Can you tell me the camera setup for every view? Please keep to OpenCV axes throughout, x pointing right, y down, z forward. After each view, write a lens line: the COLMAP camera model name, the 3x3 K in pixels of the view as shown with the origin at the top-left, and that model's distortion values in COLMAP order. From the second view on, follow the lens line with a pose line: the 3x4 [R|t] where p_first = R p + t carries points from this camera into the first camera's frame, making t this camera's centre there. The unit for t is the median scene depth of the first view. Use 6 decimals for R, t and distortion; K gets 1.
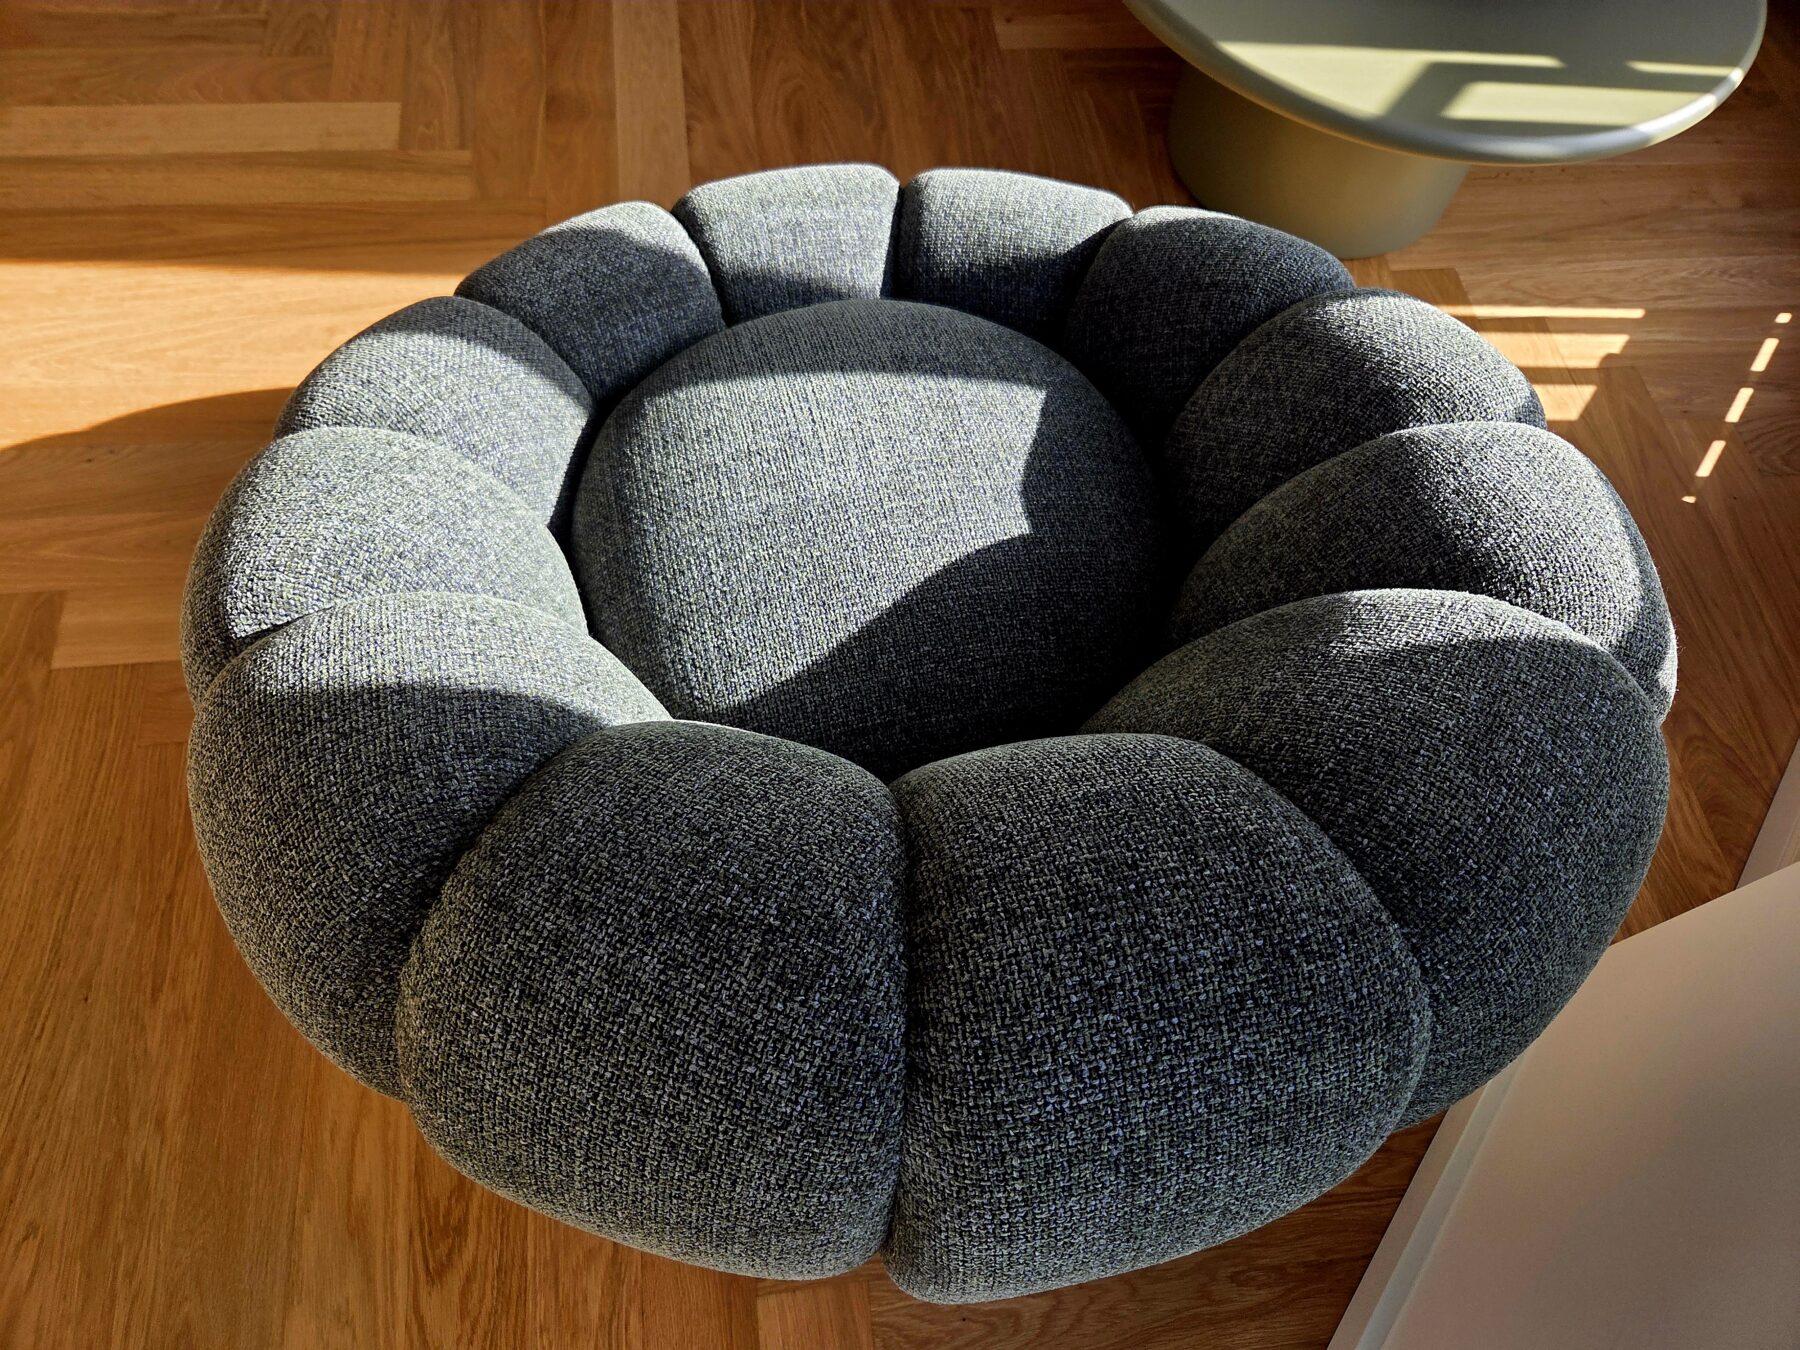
lens RADIAL K [[1215.8, 0, 899.1], [0, 1215.8, 642.8], [0, 0, 1]] dist [0.036186, -0.054138]
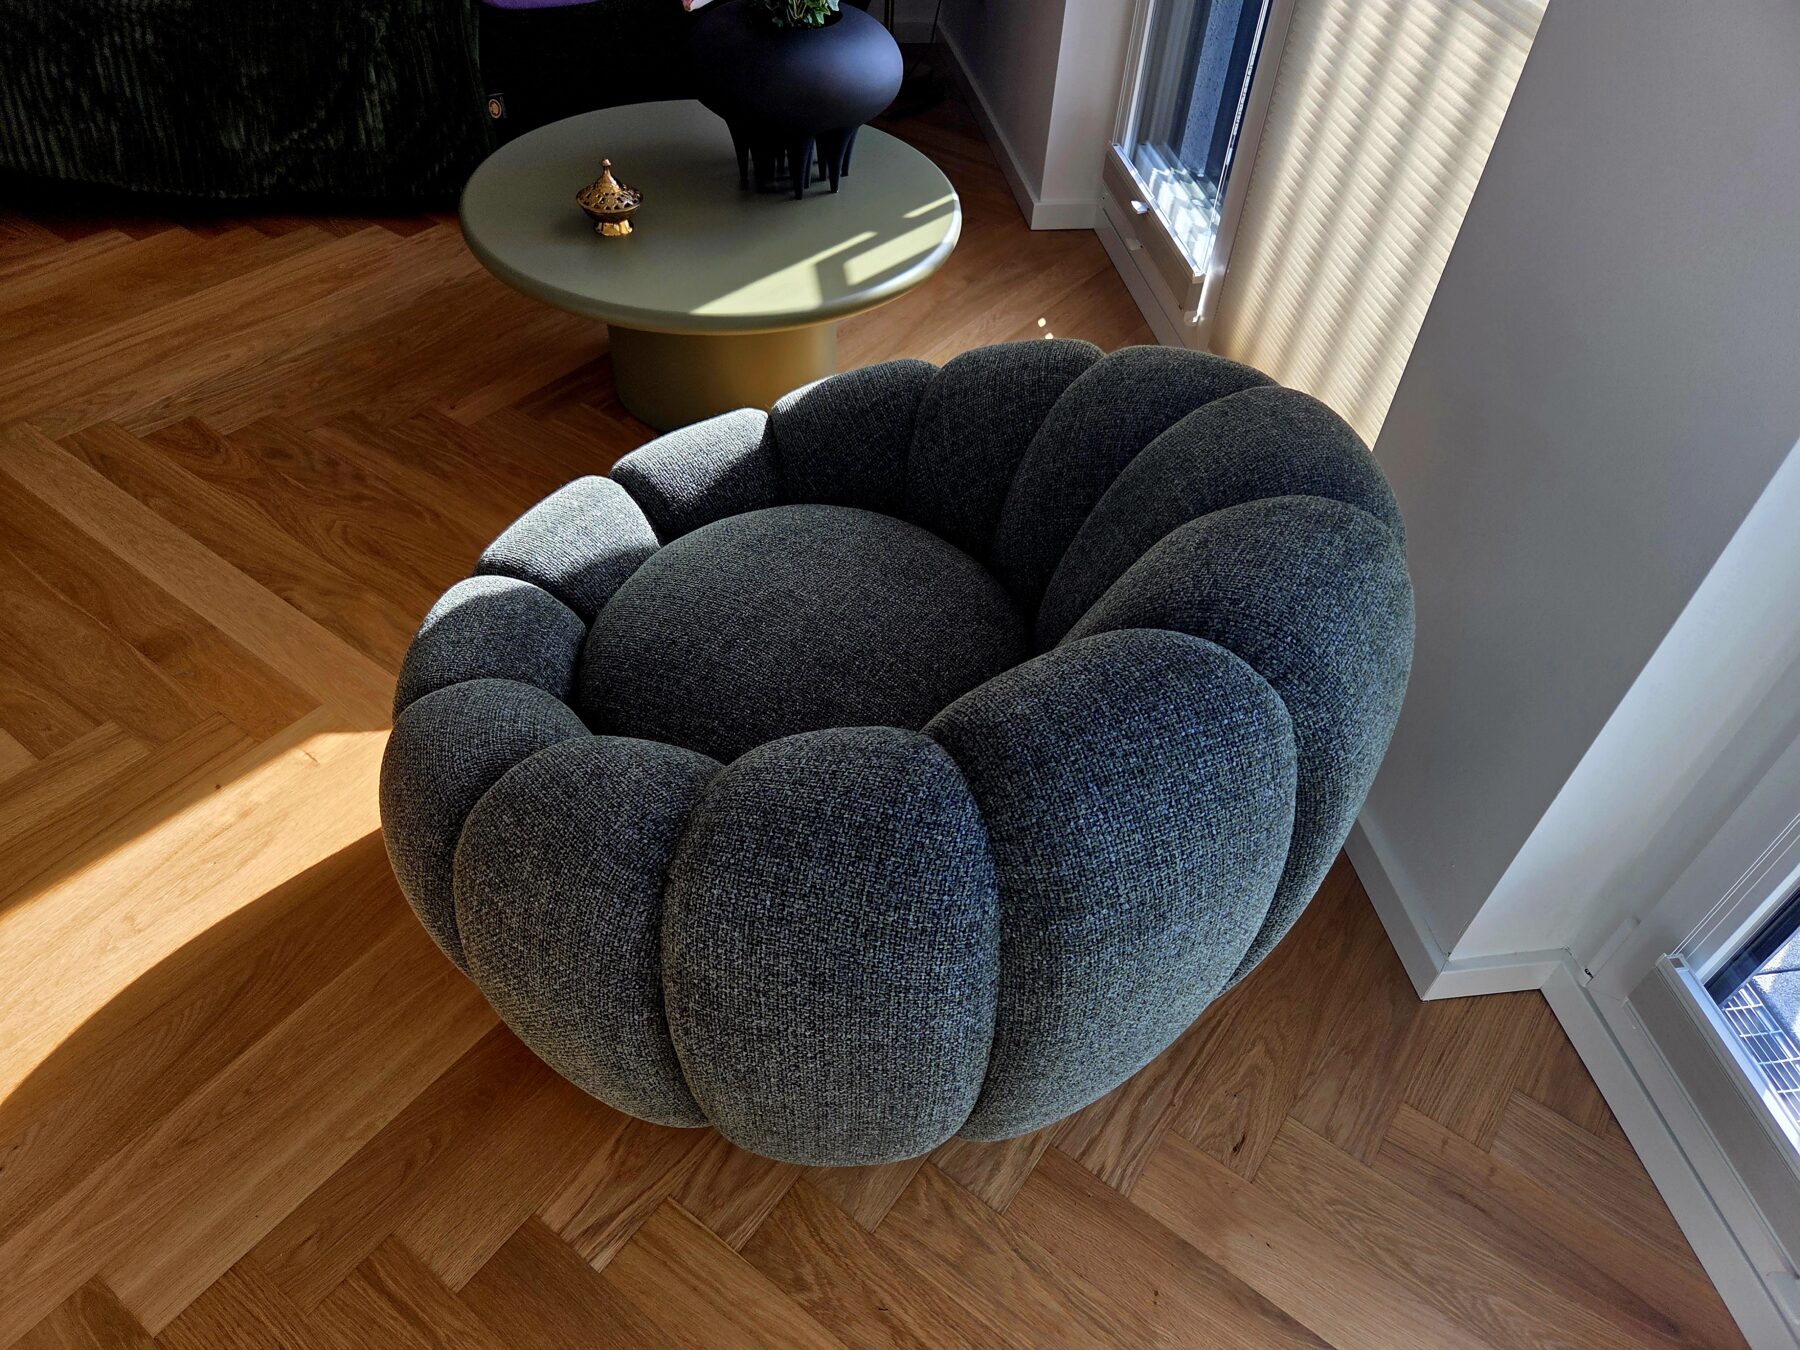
lens RADIAL K [[1198.3, 0, 900.0], [0, 1198.3, 675.0], [0, 0, 1]] dist [0.000171, -0.001383]
pose [[0.696281, -0.542400, 0.470100, -0.394637], [0.634318, 0.771495, -0.049361, 0.031862], [-0.335906, 0.332562, 0.881232, -0.111288]]
